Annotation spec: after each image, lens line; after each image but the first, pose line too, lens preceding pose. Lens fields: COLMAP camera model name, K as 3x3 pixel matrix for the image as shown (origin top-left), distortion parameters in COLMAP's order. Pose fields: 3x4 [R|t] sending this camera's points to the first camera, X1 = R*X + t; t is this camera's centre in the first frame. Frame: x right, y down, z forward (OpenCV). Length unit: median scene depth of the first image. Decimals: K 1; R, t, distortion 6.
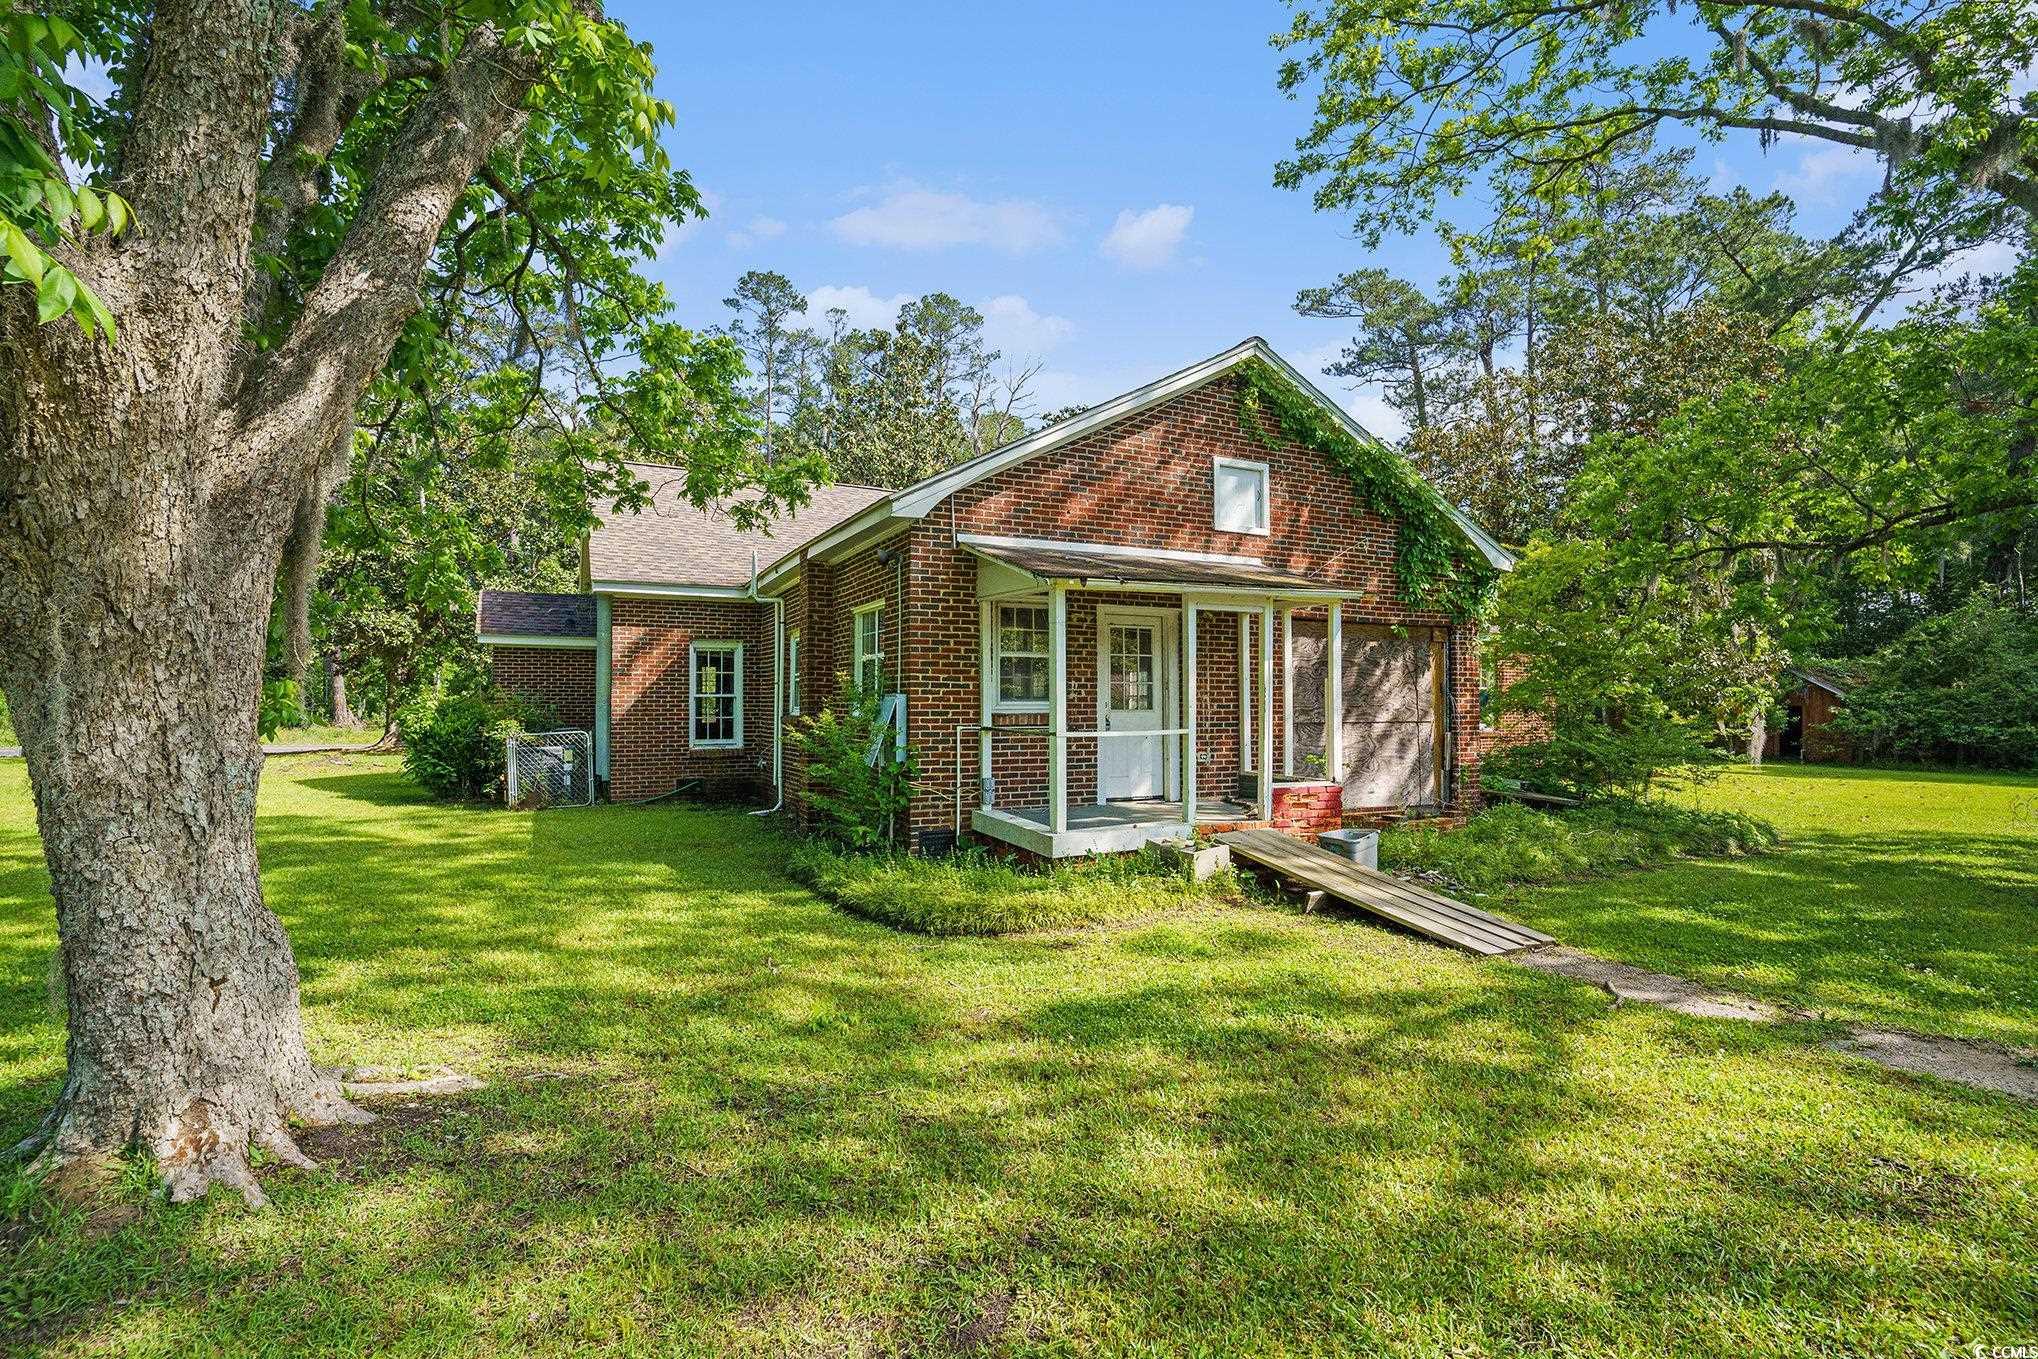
lens RADIAL K [[1019.5, 0, 1003.1], [0, 1019.5, 678.4], [0, 0, 1]] dist [-0.075194, 0.036095]
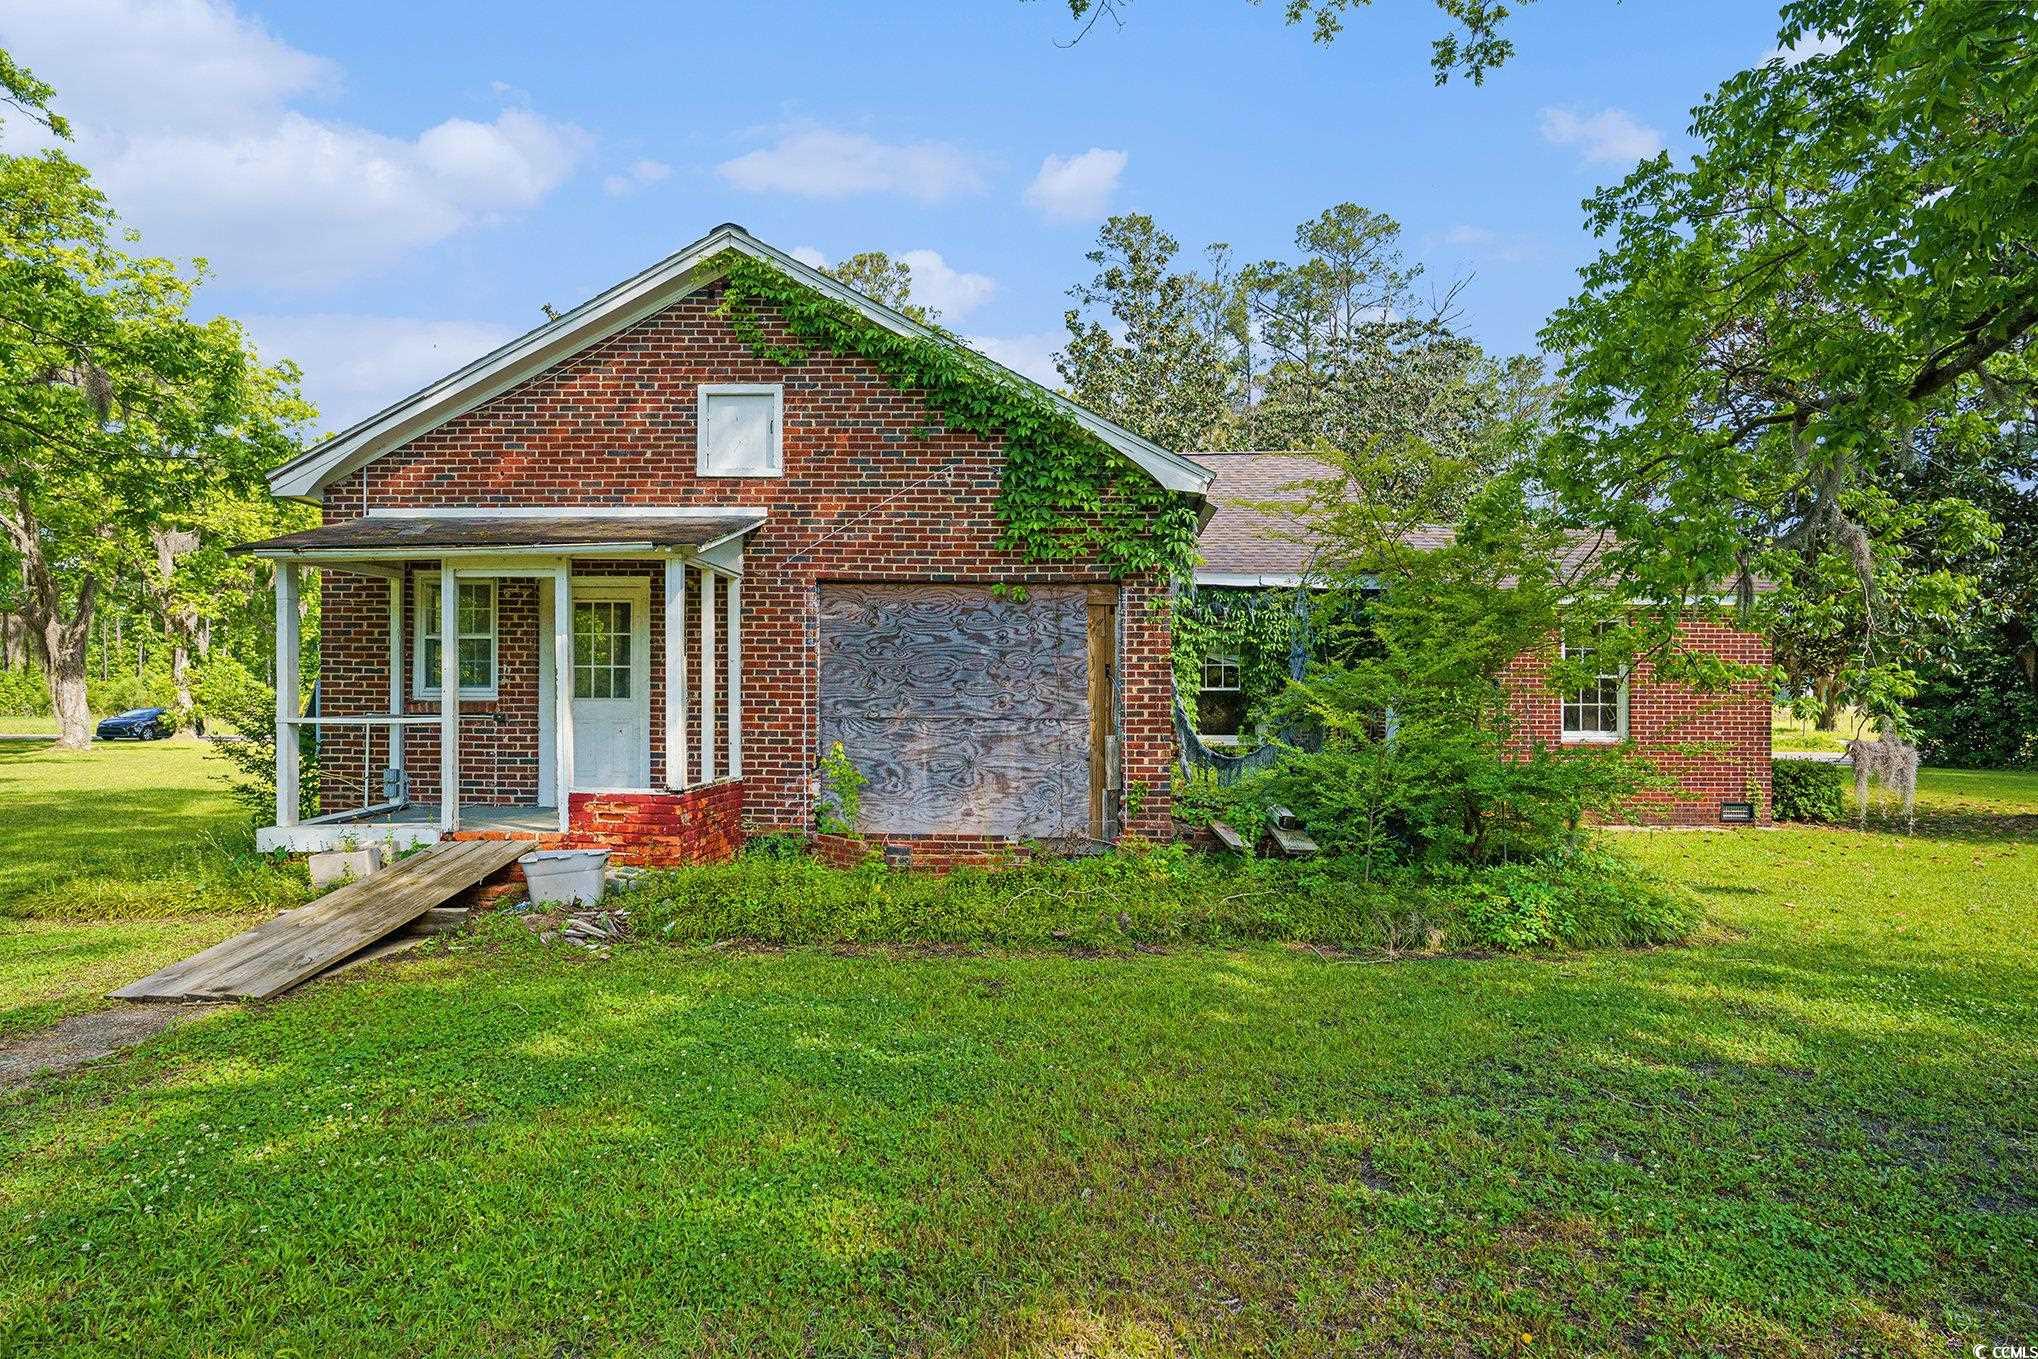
lens RADIAL K [[1172.4, 0, 1019.0], [0, 1172.4, 679.5], [0, 0, 1]] dist [-0.045090, 0.000010]
pose [[0.885352, -0.006622, -0.464874, 0.871704], [0.006438, 0.999977, -0.001982, 0.019015], [0.464877, -0.001238, 0.885374, 0.299590]]
